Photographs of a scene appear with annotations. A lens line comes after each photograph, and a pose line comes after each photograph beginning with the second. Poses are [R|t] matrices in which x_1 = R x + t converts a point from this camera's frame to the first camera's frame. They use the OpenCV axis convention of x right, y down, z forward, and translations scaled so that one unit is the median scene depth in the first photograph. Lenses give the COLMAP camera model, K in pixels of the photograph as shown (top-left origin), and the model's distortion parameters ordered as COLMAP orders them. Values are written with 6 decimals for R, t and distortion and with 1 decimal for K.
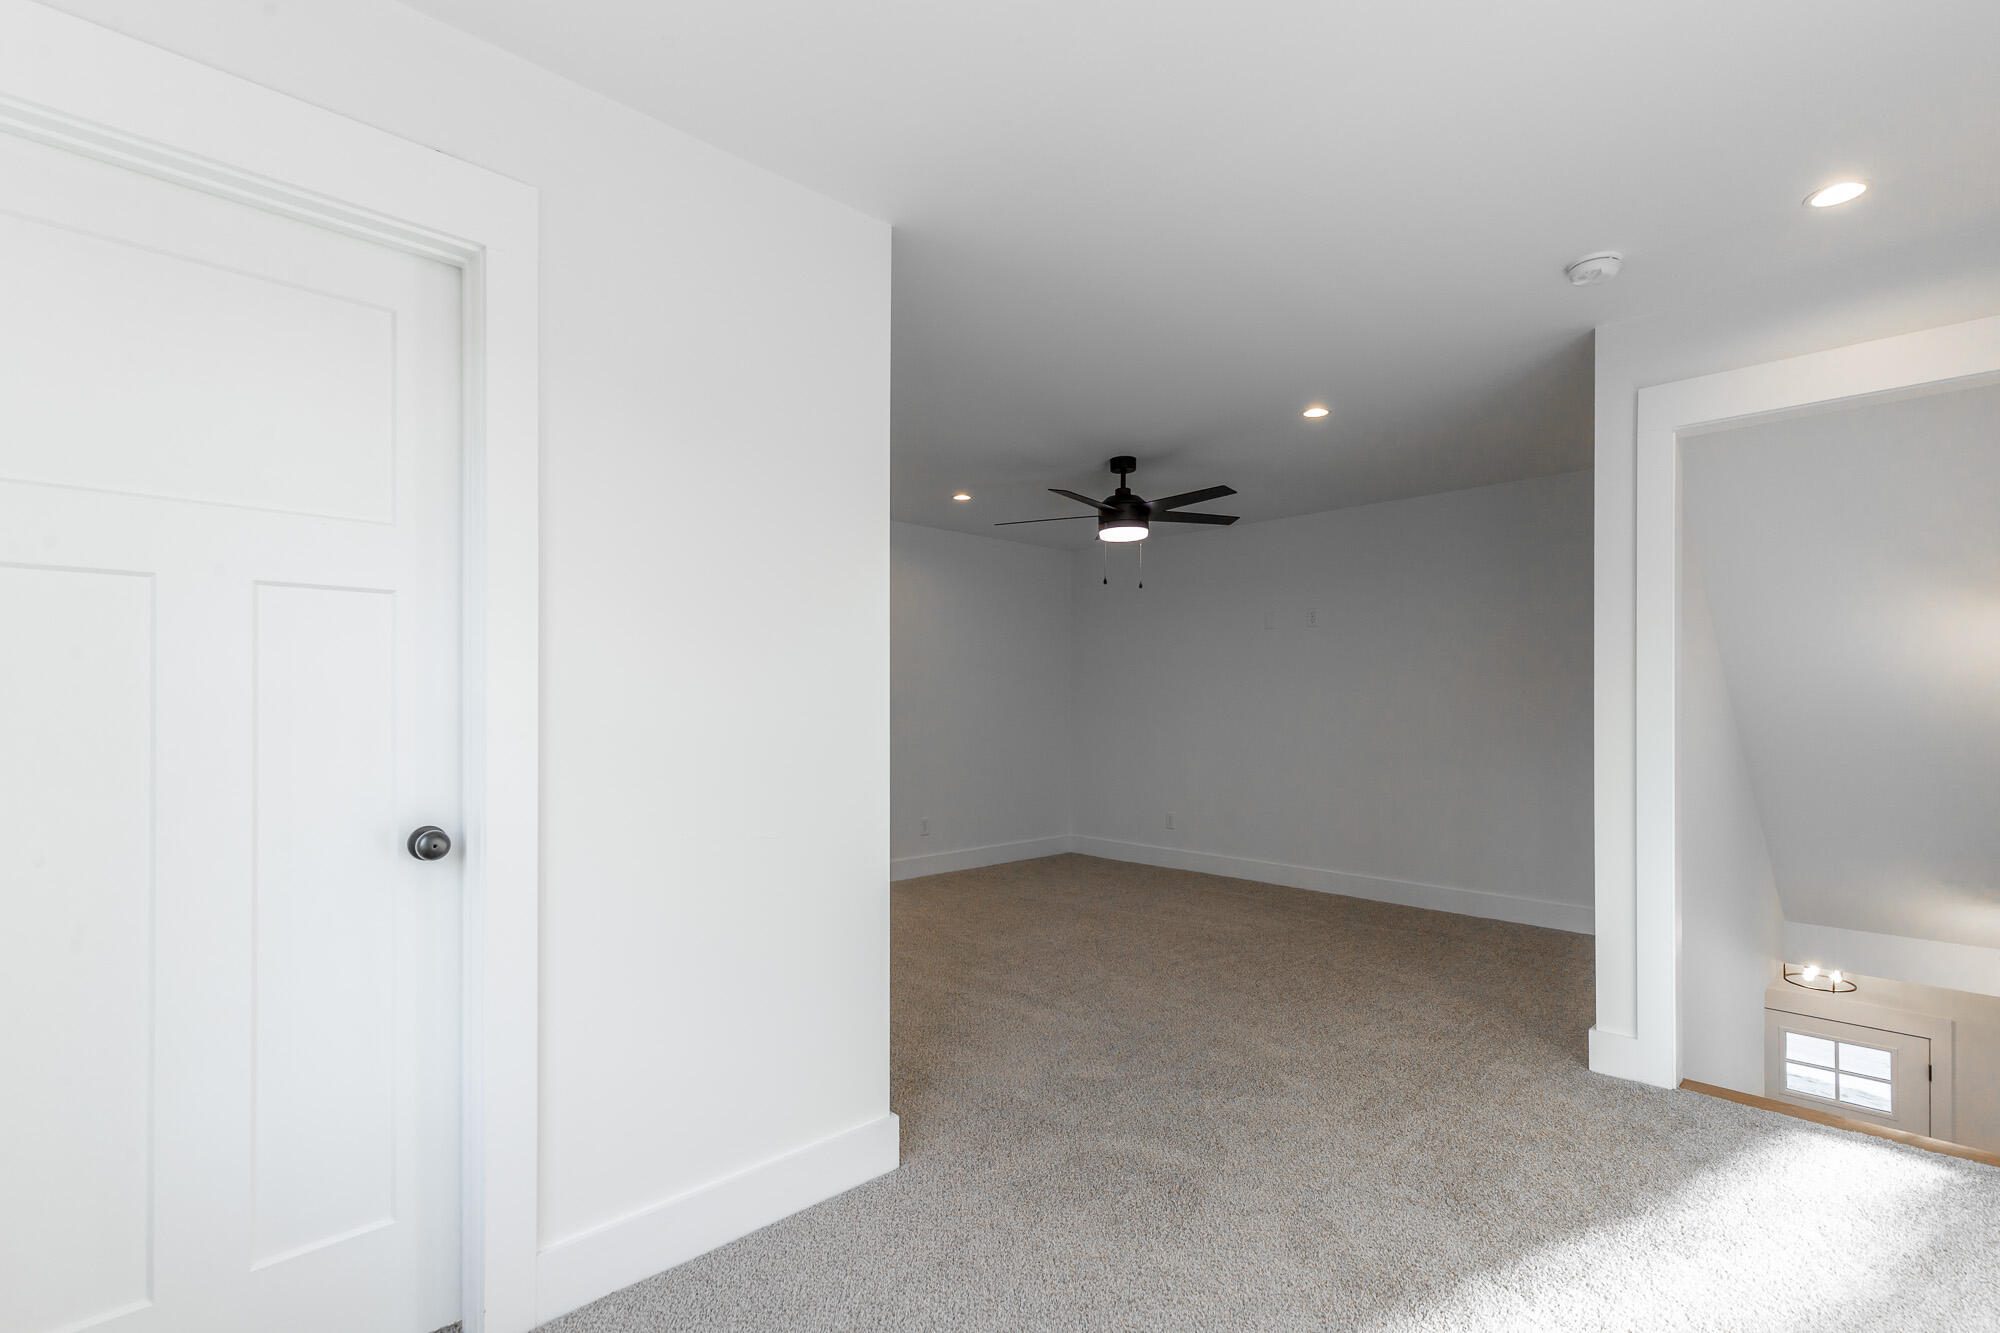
lens RADIAL K [[903.5, 0, 994.1], [0, 903.5, 699.9], [0, 0, 1]] dist [0.012036, -0.000299]
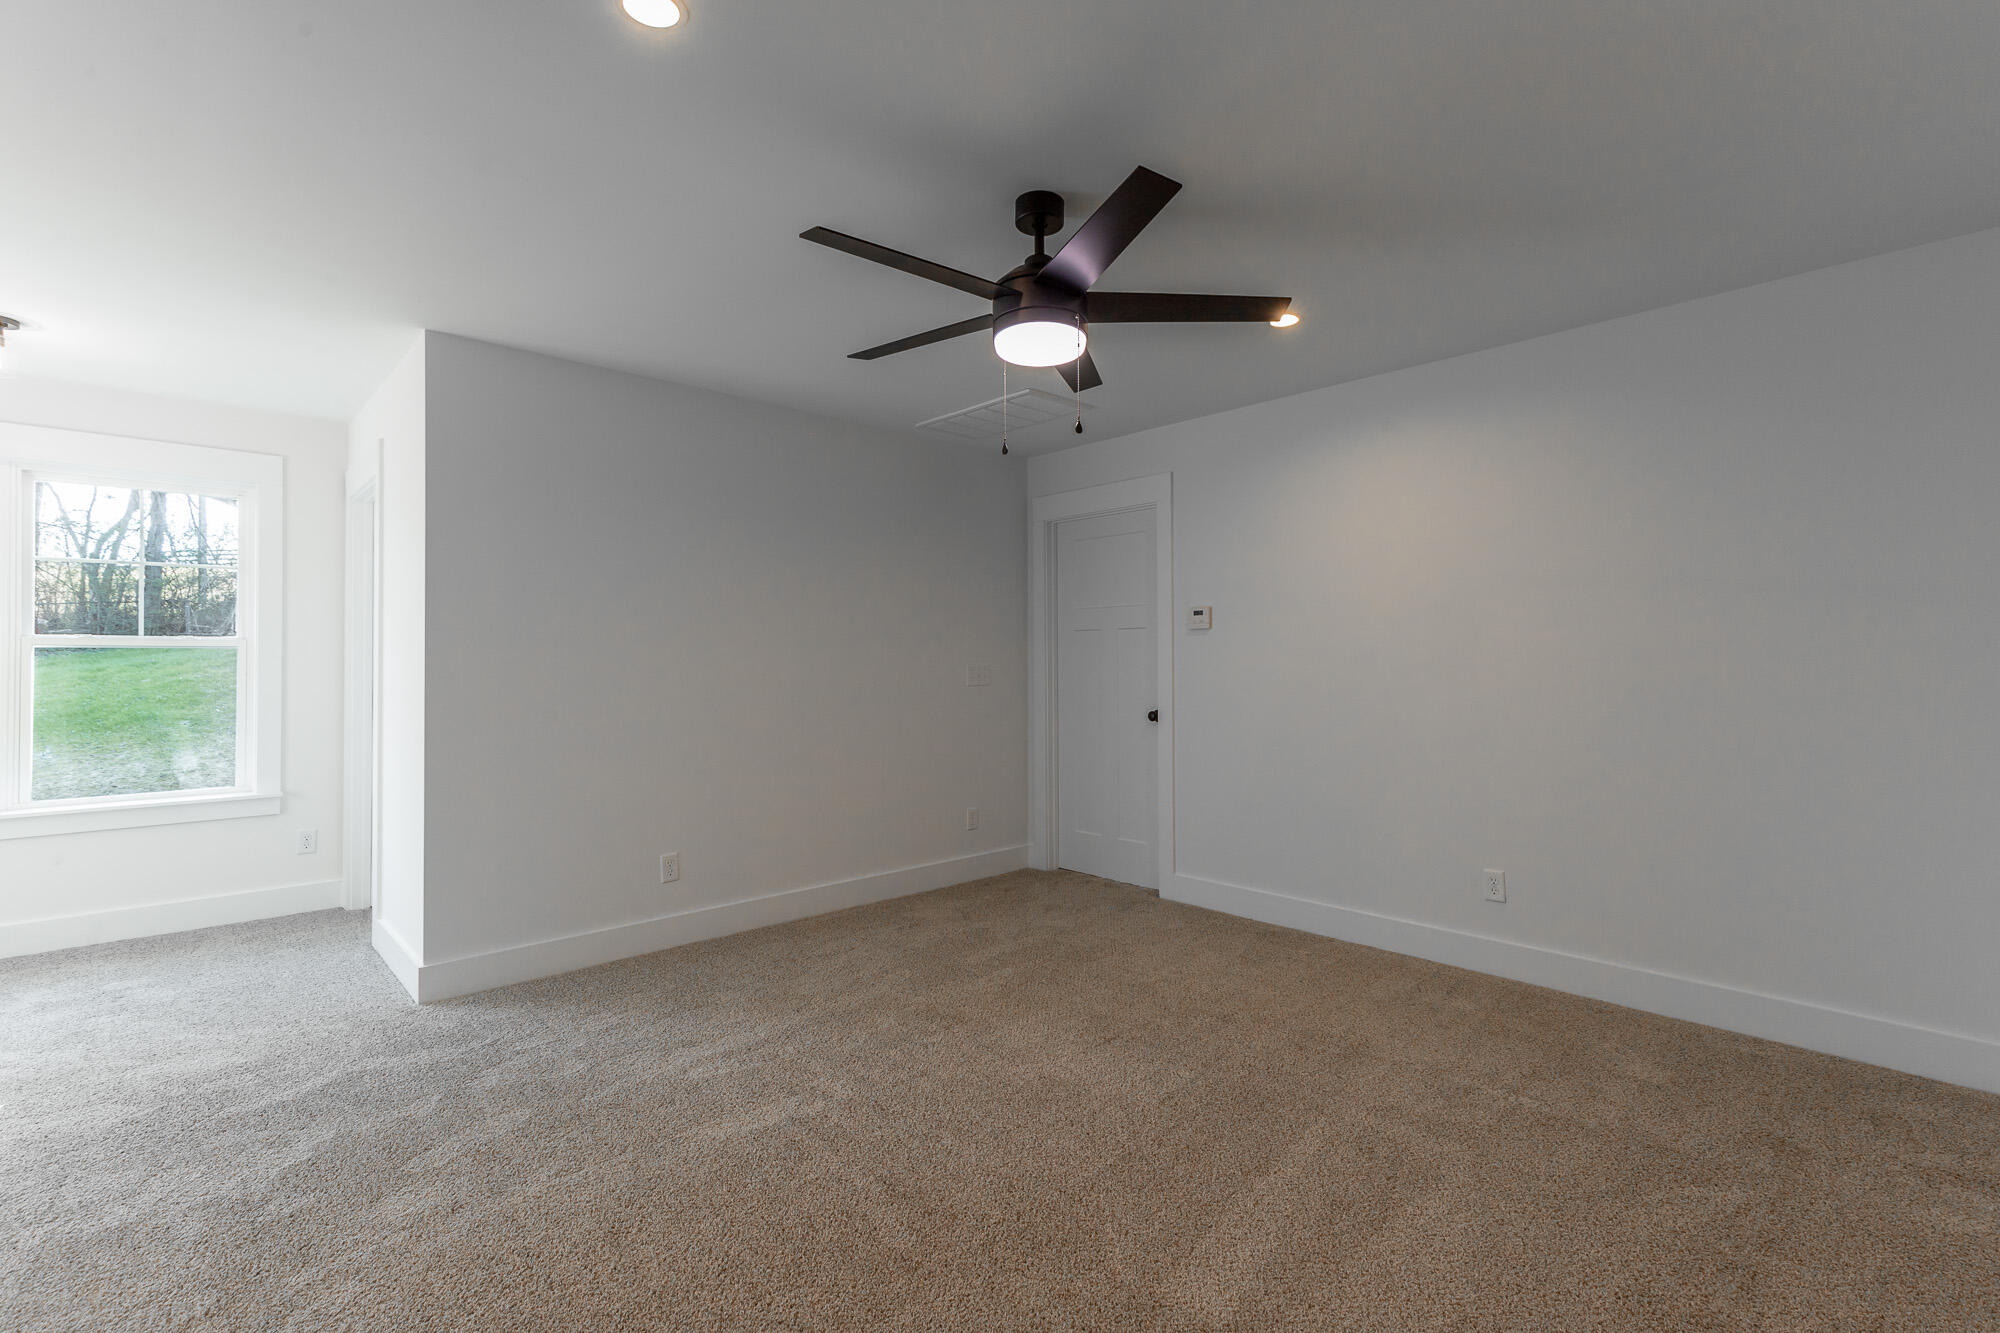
lens RADIAL K [[903.5, 0, 1039.8], [0, 903.5, 666.2], [0, 0, 1]] dist [0.012036, -0.000299]
pose [[0.009695, 0.001883, -0.999951, 0.662948], [0.011256, 0.999935, 0.001992, 0.001175], [0.999890, -0.011275, 0.009673, 0.992683]]
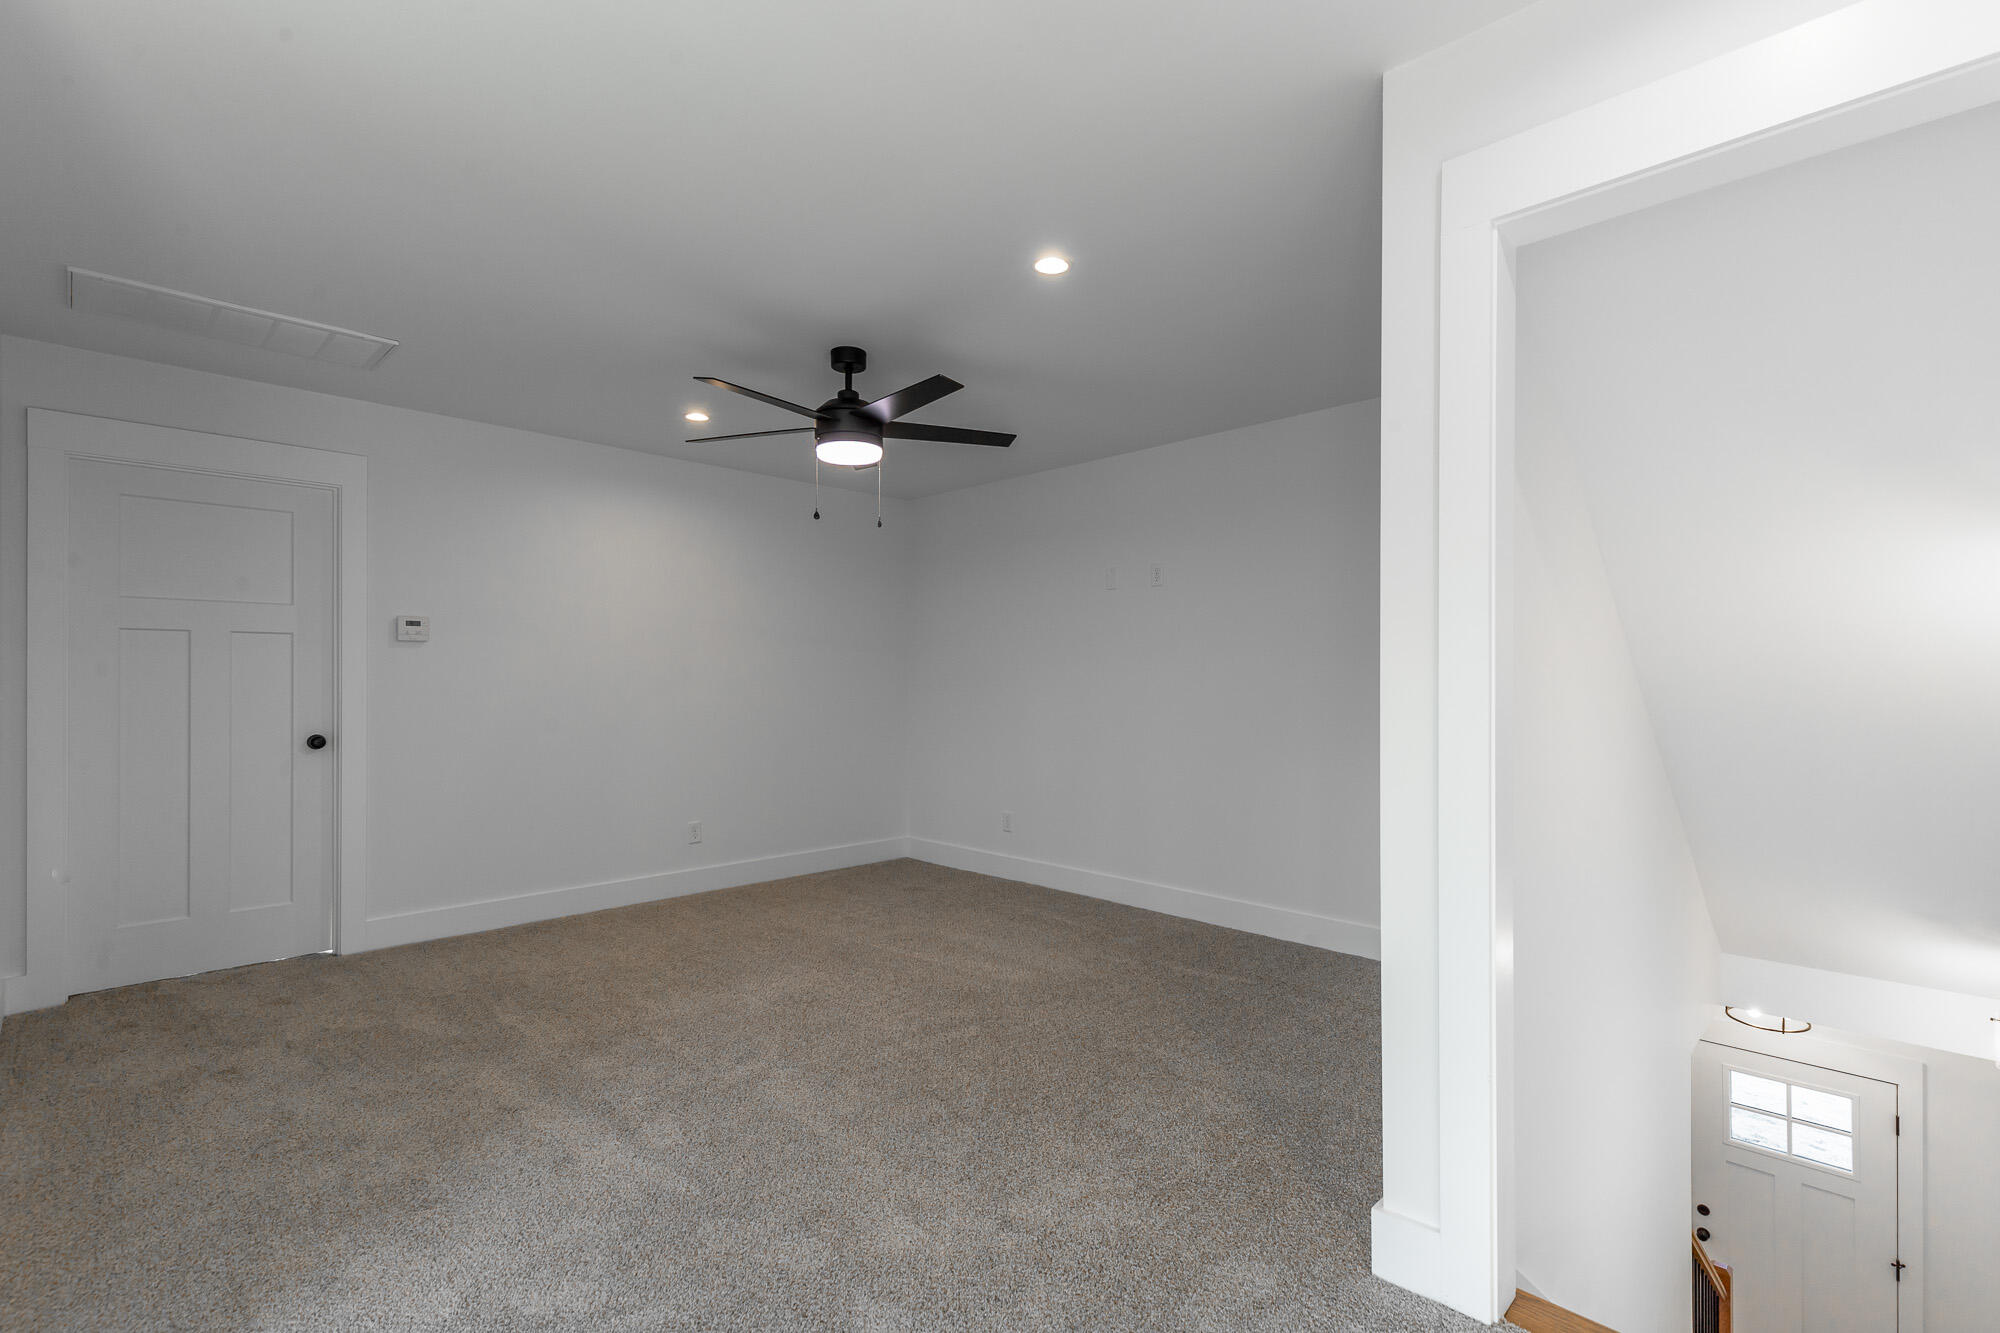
lens RADIAL K [[903.5, 0, 1005.9], [0, 903.5, 677.0], [0, 0, 1]] dist [0.012036, -0.000299]
pose [[0.999657, -0.000041, 0.026203, 0.252222], [0.000052, 1.000000, -0.000423, 0.001178], [-0.026203, 0.000424, 0.999657, 0.251289]]
